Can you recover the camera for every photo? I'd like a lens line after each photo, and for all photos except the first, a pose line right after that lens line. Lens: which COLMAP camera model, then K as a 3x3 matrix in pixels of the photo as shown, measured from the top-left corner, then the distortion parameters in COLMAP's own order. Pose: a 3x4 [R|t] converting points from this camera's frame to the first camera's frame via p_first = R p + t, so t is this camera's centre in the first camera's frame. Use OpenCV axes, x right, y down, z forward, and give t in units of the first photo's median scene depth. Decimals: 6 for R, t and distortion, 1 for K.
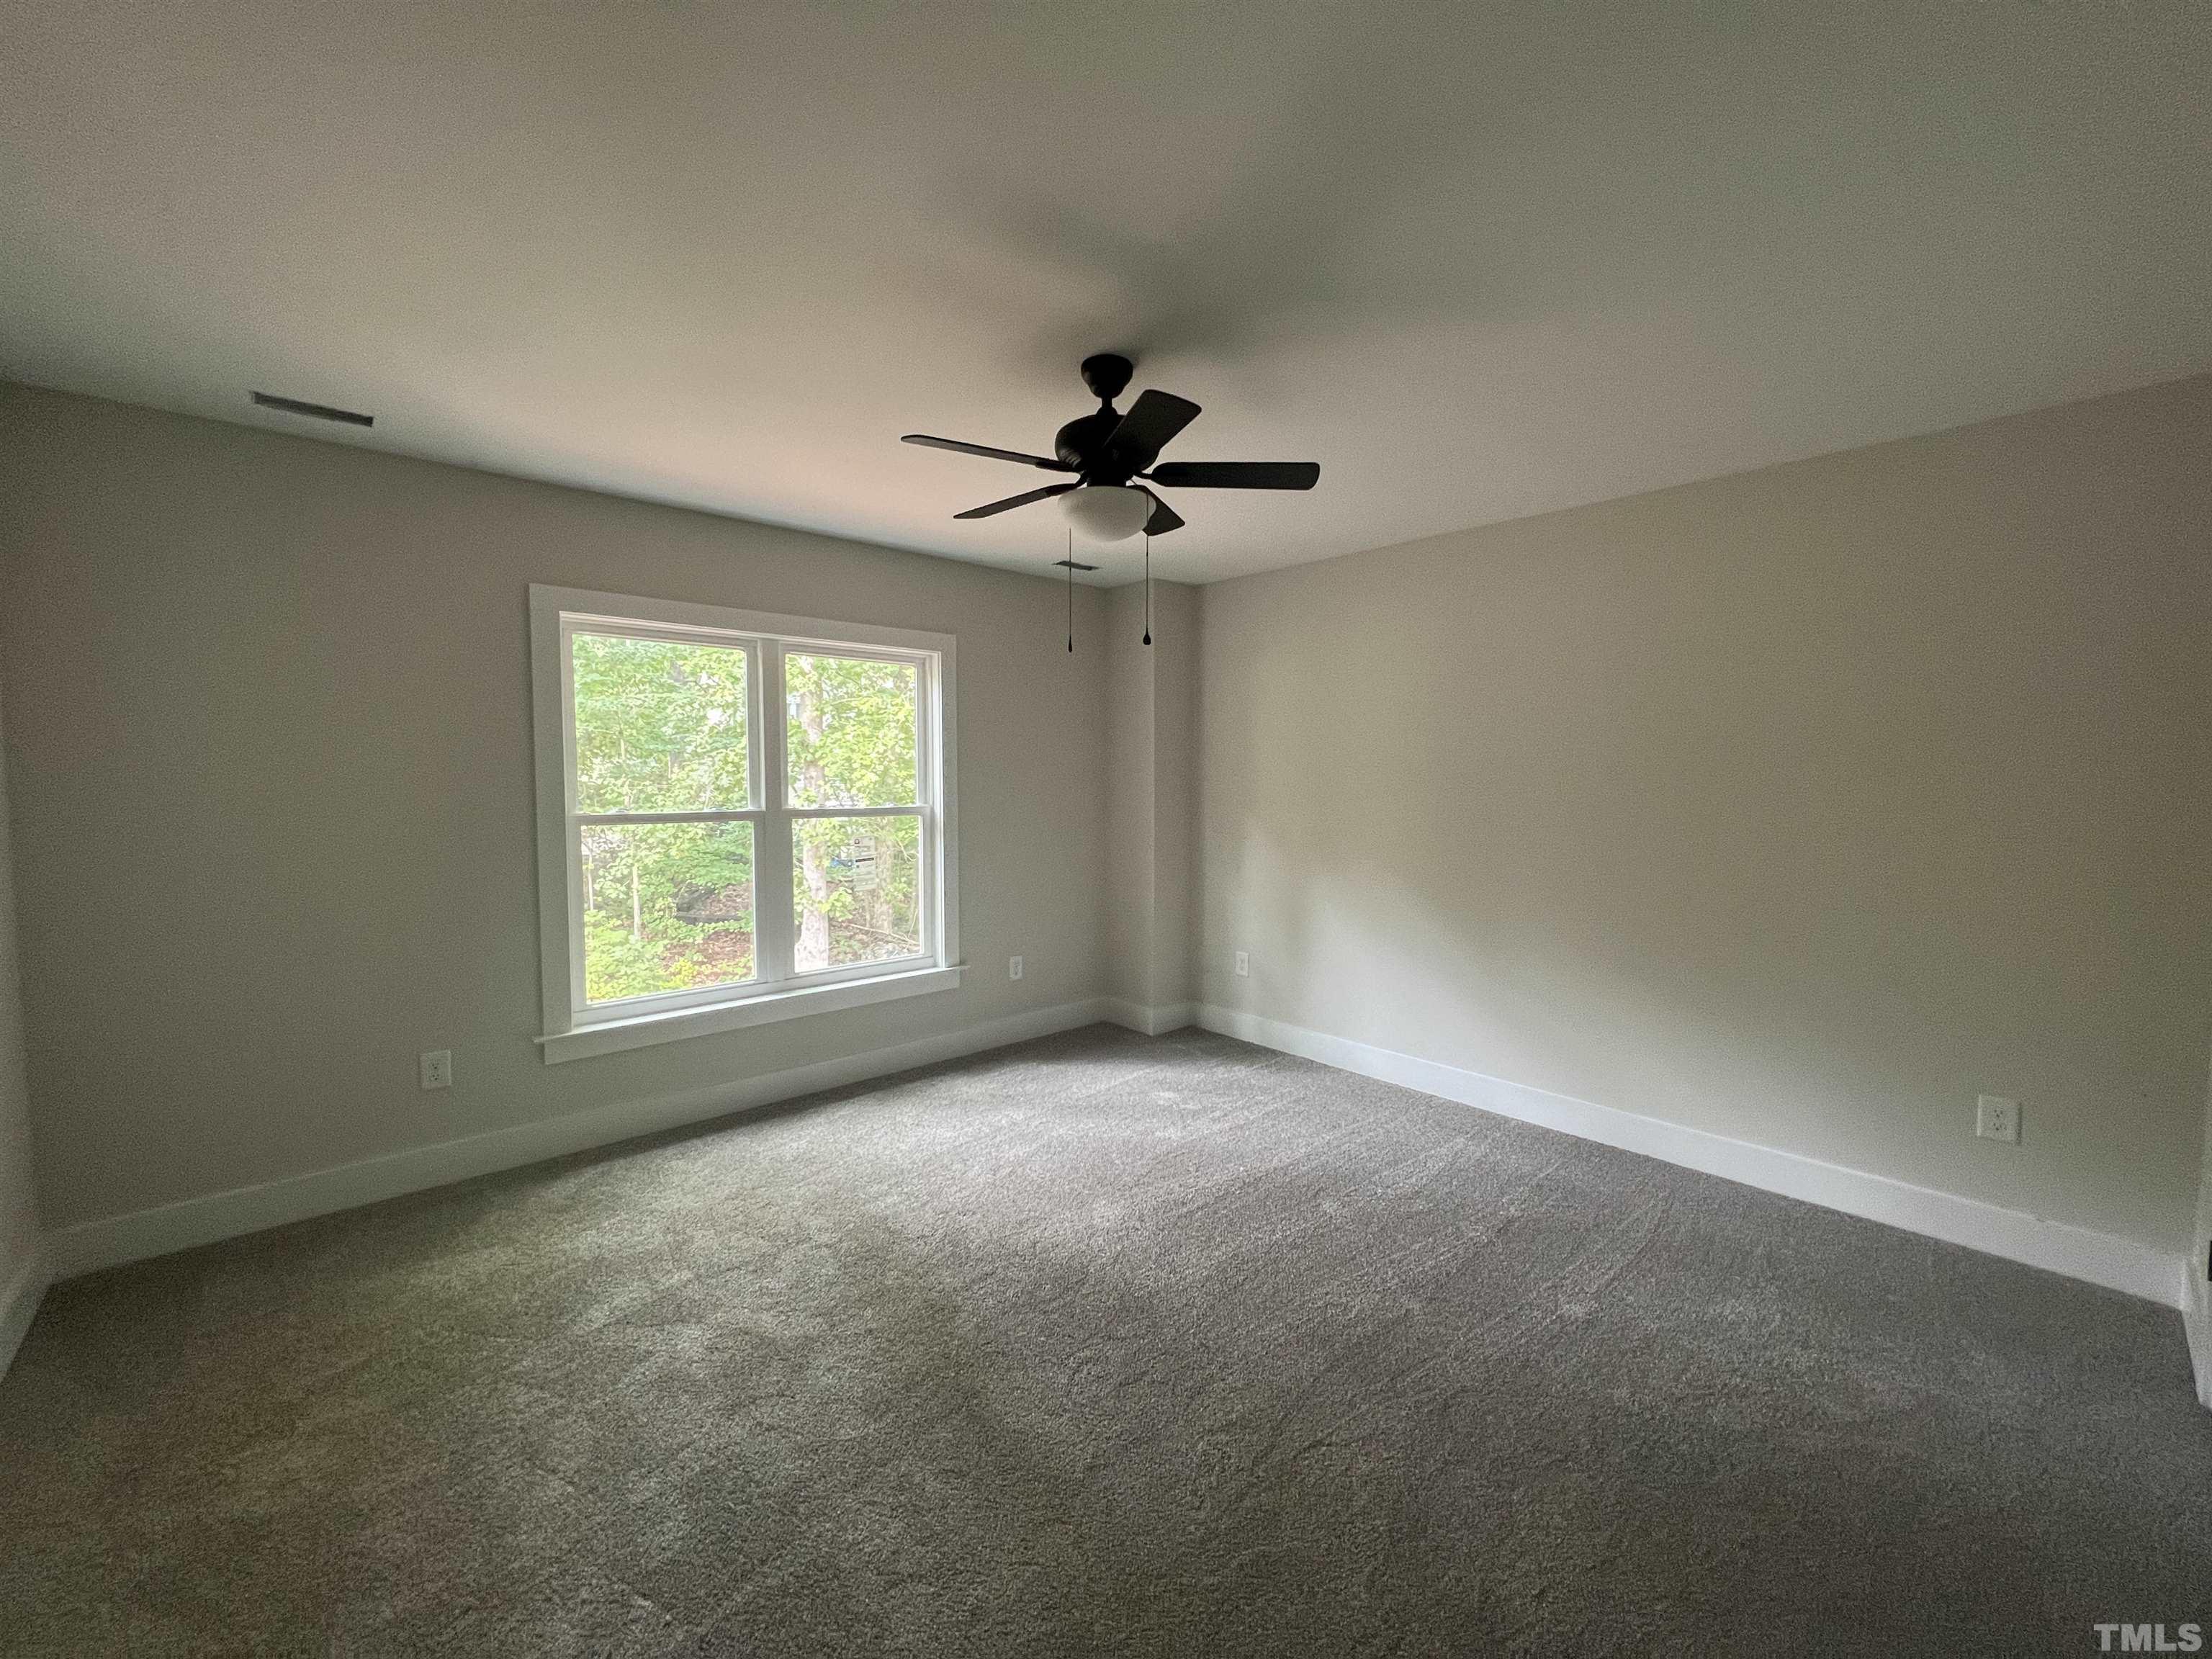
lens RADIAL K [[867.3, 0, 1106.0], [0, 867.3, 829.5], [0, 0, 1]] dist [-0.000767, 0.000165]
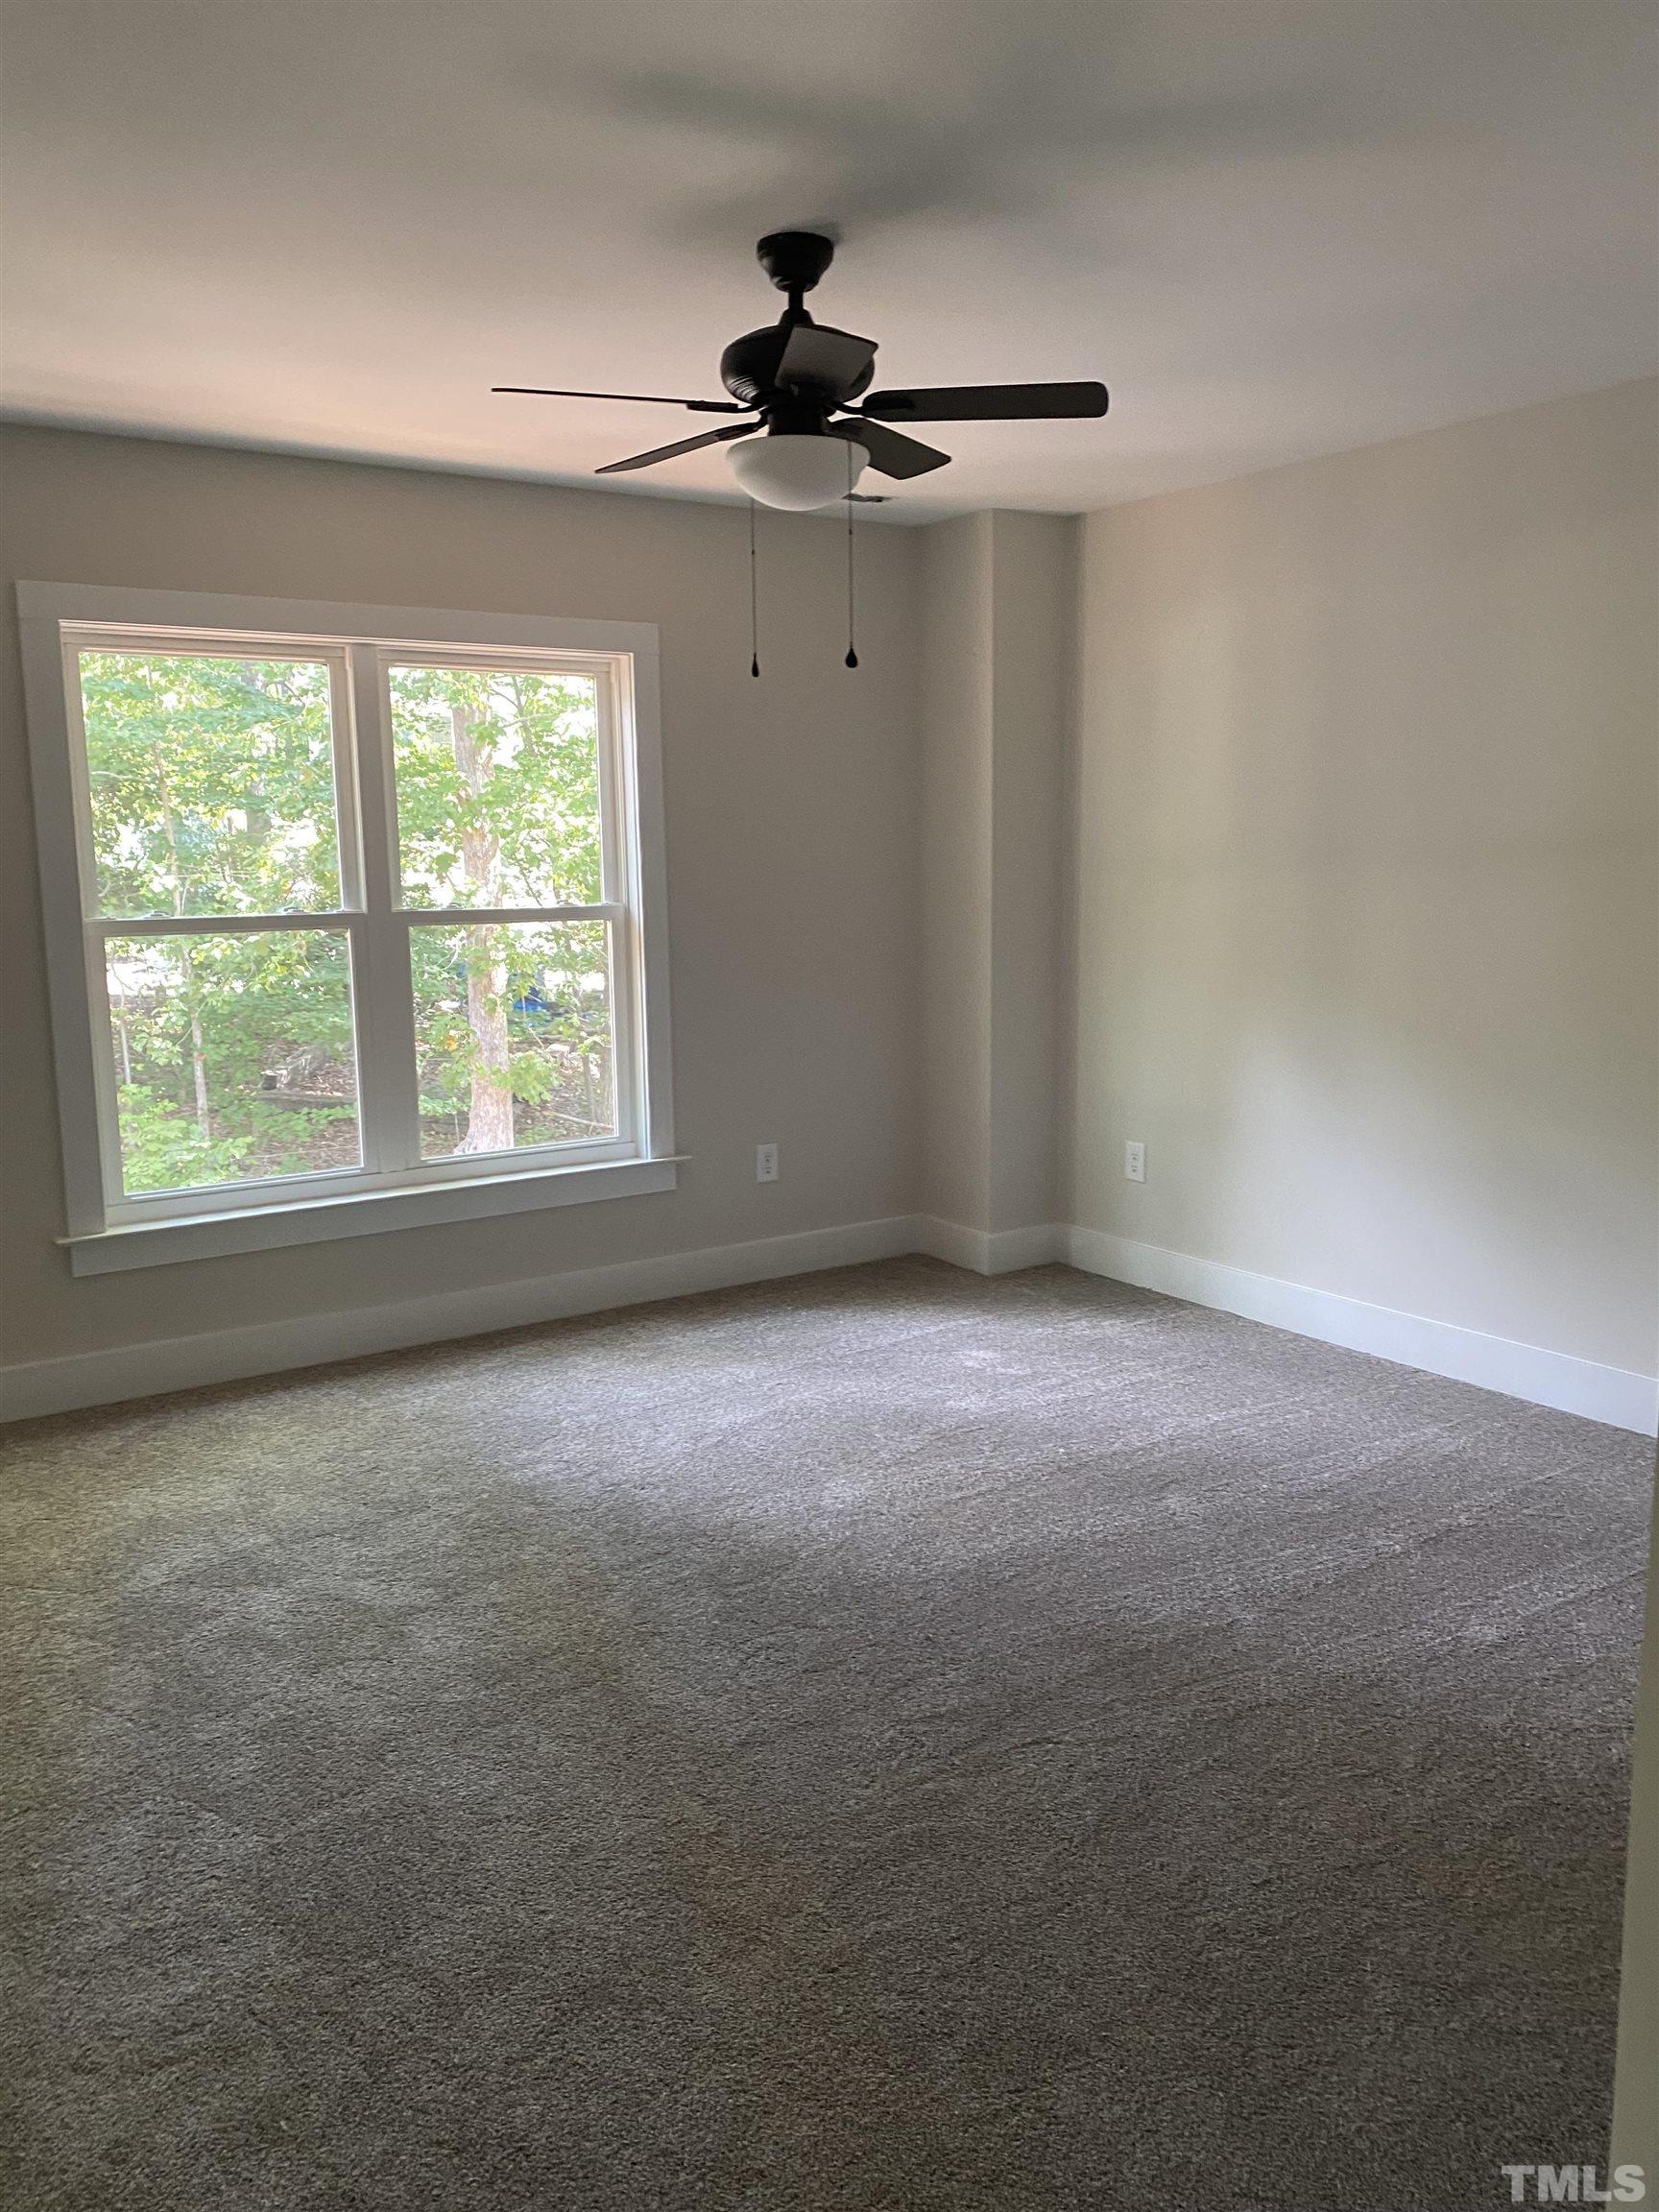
lens RADIAL K [[1644.5, 0, 829.5], [0, 1644.5, 1106.0], [0, 0, 1]] dist [0.080942, -0.156540]
pose [[0.990872, 0.007161, -0.134618, 0.154299], [0.005881, 0.995342, 0.096230, 0.006878], [0.134680, -0.096143, 0.986214, -0.253456]]
